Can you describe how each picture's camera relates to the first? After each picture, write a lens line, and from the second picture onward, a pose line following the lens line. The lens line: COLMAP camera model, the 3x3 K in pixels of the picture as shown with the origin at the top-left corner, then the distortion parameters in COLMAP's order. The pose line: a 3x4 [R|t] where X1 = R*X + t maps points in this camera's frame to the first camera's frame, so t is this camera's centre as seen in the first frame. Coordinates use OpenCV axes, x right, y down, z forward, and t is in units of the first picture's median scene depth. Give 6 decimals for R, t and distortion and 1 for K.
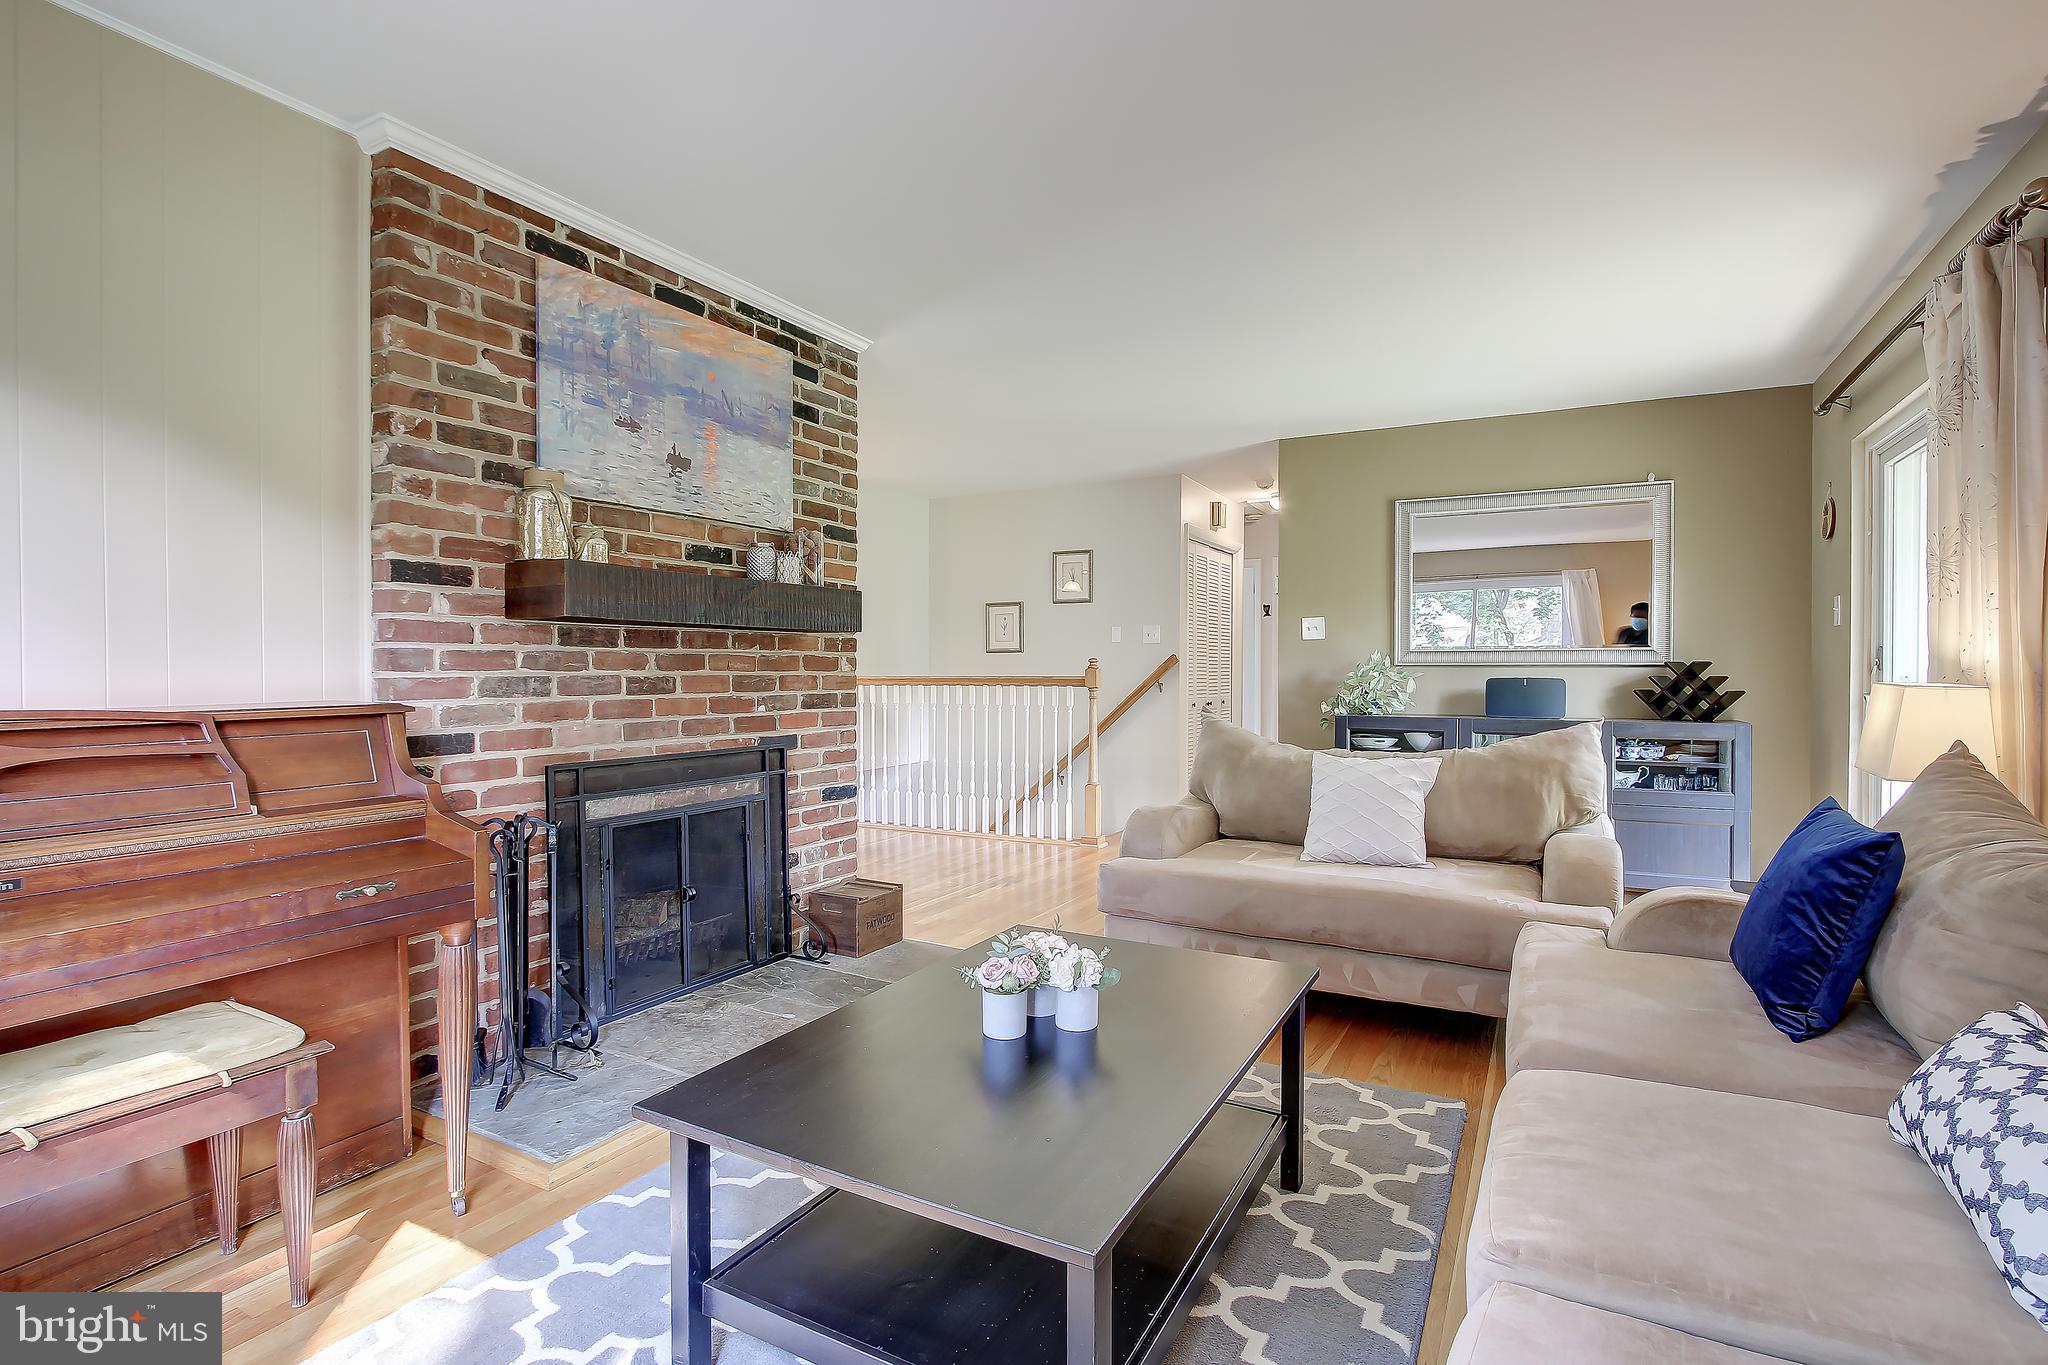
lens RADIAL K [[977.3, 0, 1024.0], [0, 977.3, 682.5], [0, 0, 1]] dist [-0.000291, -0.000018]
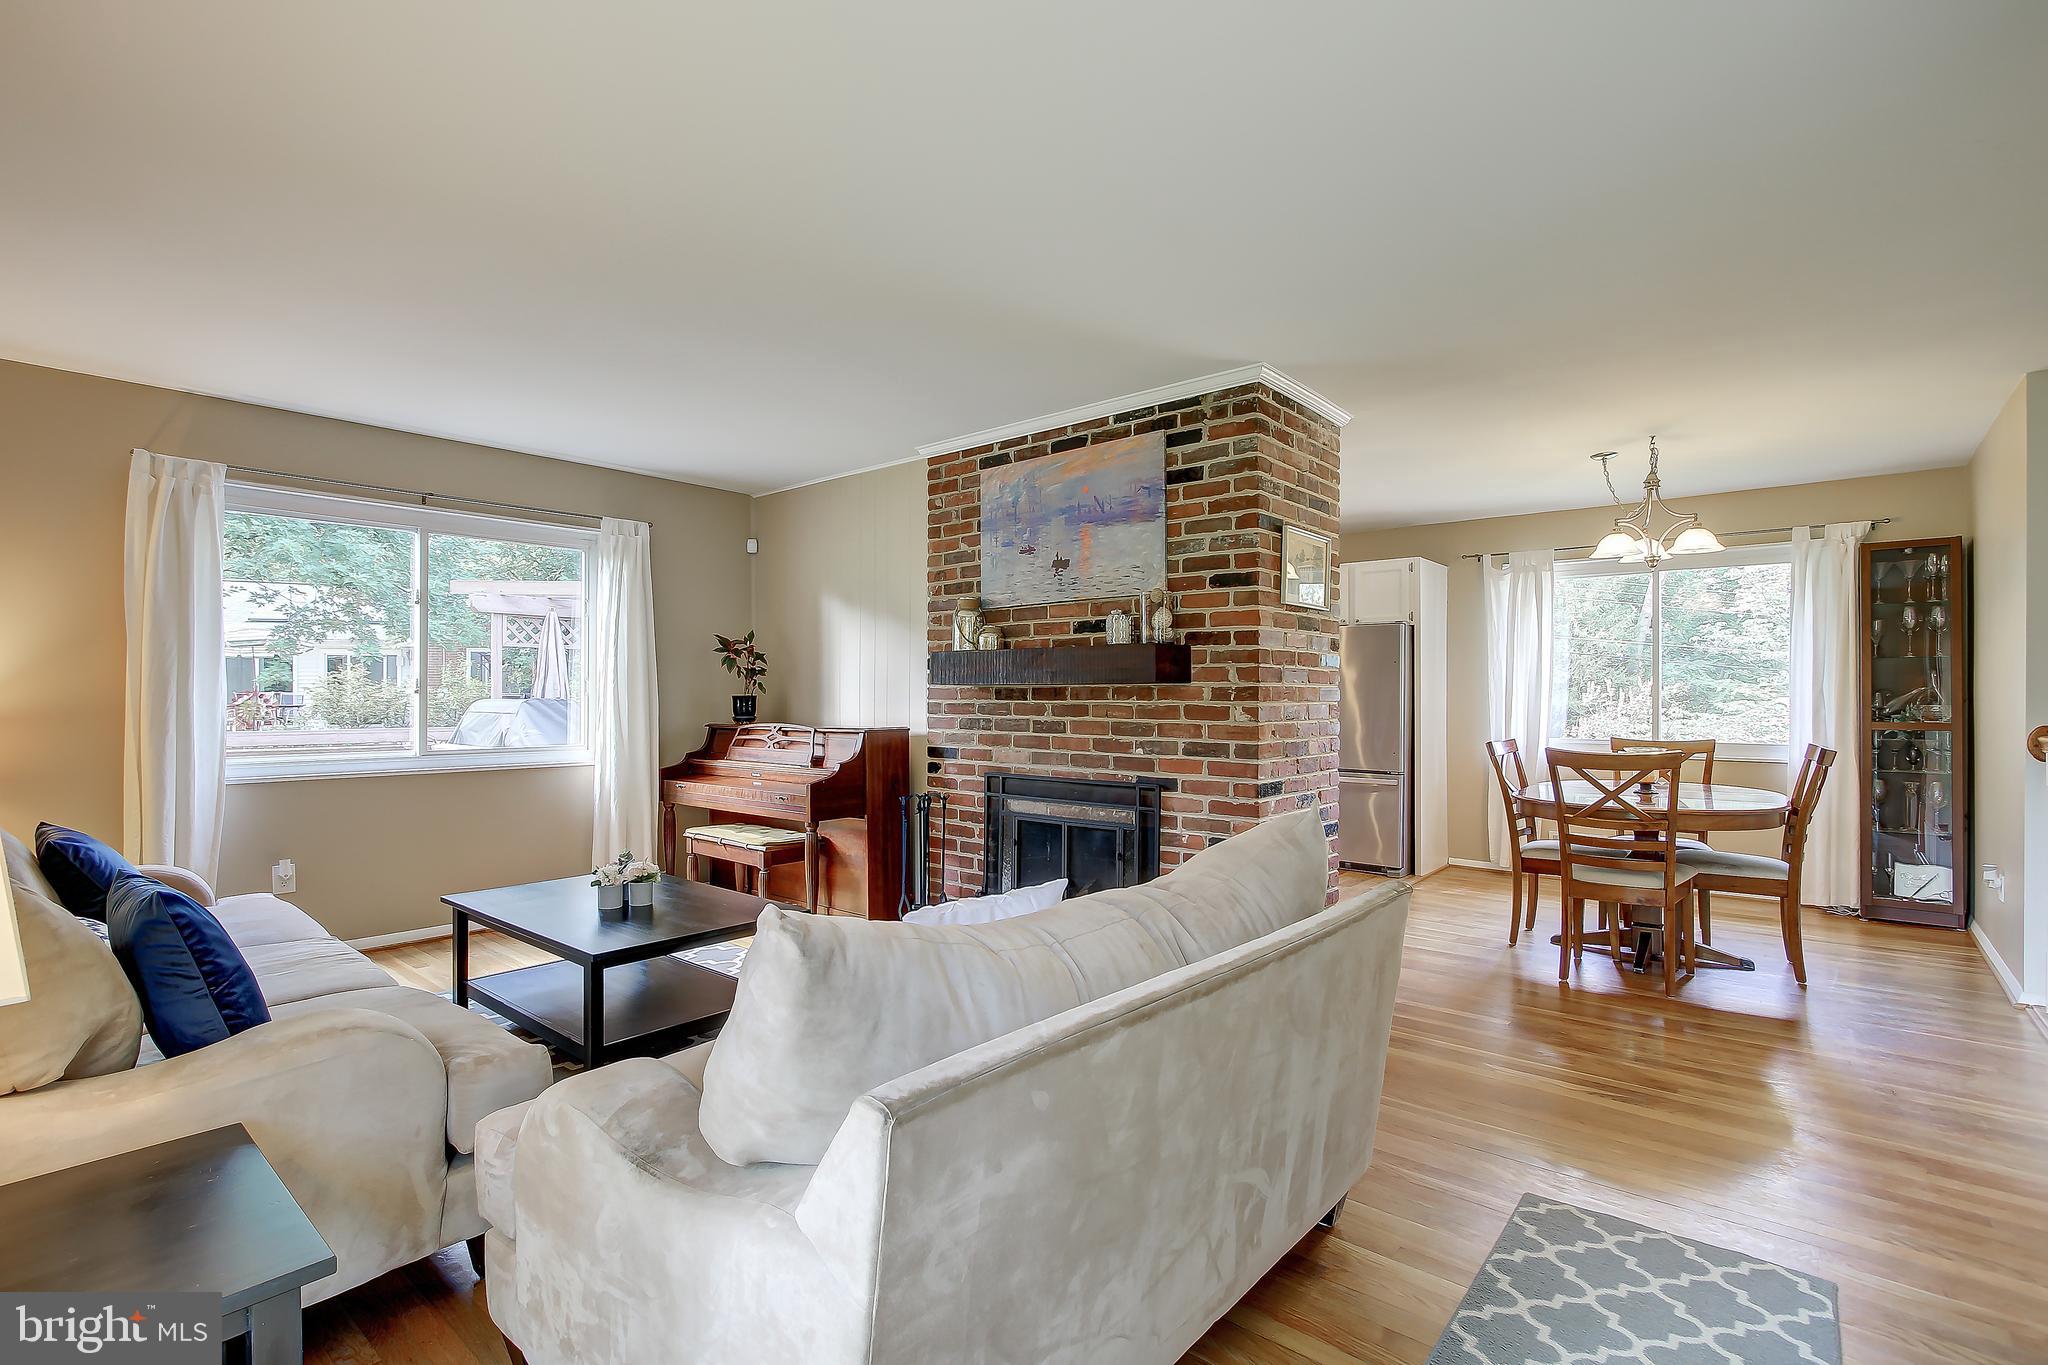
lens RADIAL K [[952.0, 0, 1022.7], [0, 952.0, 694.2], [0, 0, 1]] dist [-0.000566, 0.000018]
pose [[-0.195268, -0.007484, -0.980721, 0.877105], [-0.019729, 0.999799, -0.003701, -0.034335], [0.980551, 0.018626, -0.195376, 1.103202]]
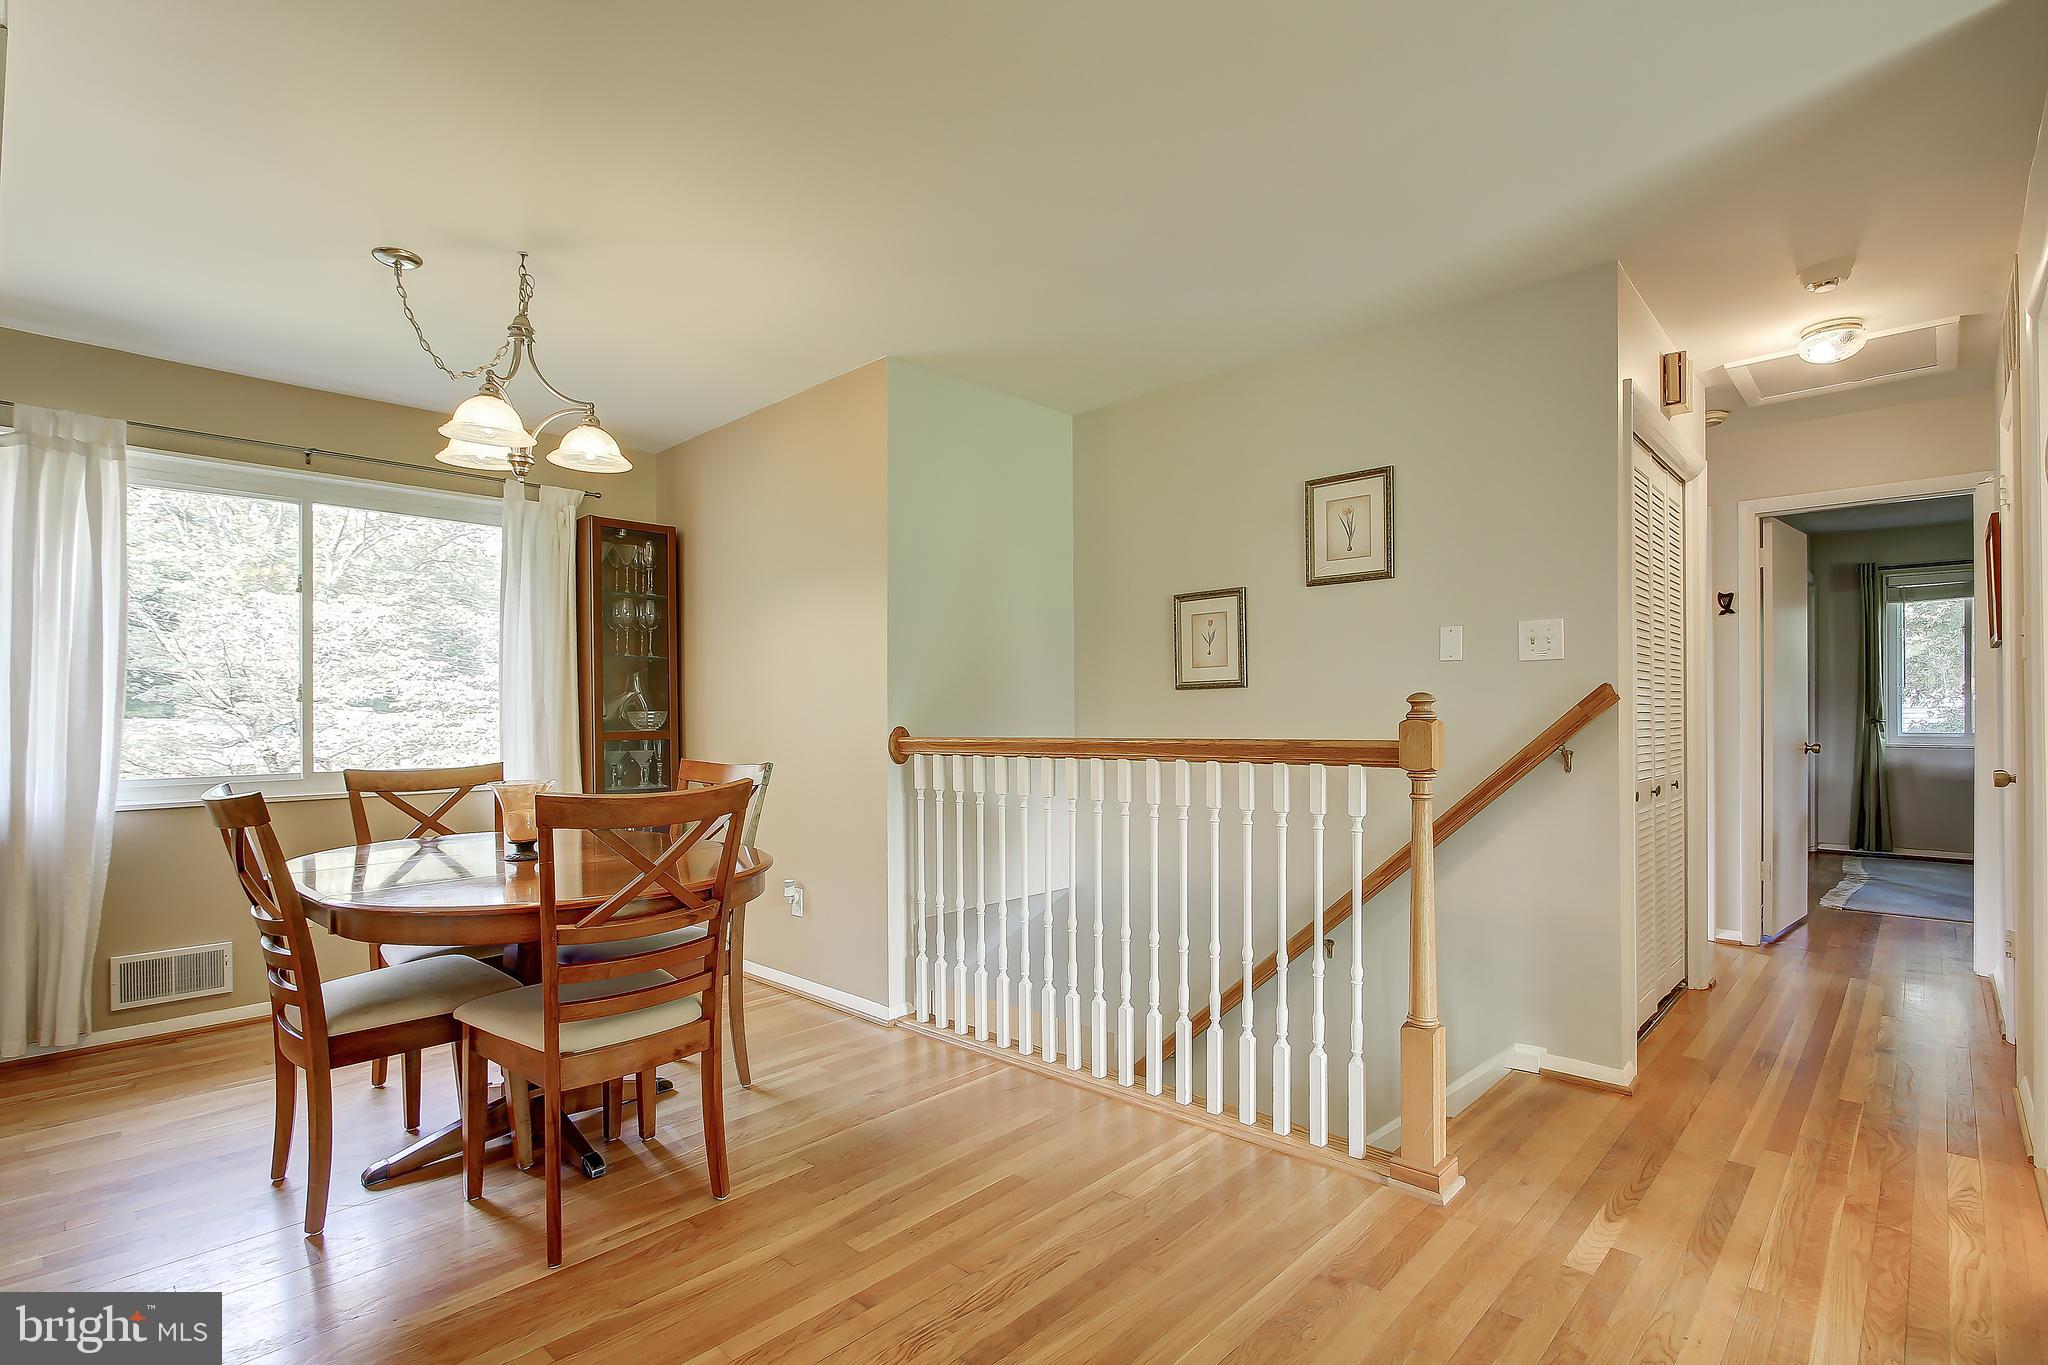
lens RADIAL K [[981.8, 0, 1023.4], [0, 981.8, 719.8], [0, 0, 1]] dist [-0.019075, 0.000079]
pose [[0.968947, -0.011997, -0.246977, 0.025579], [0.008541, 0.999850, -0.015063, -0.017404], [0.247121, 0.012486, 0.968904, 1.033030]]
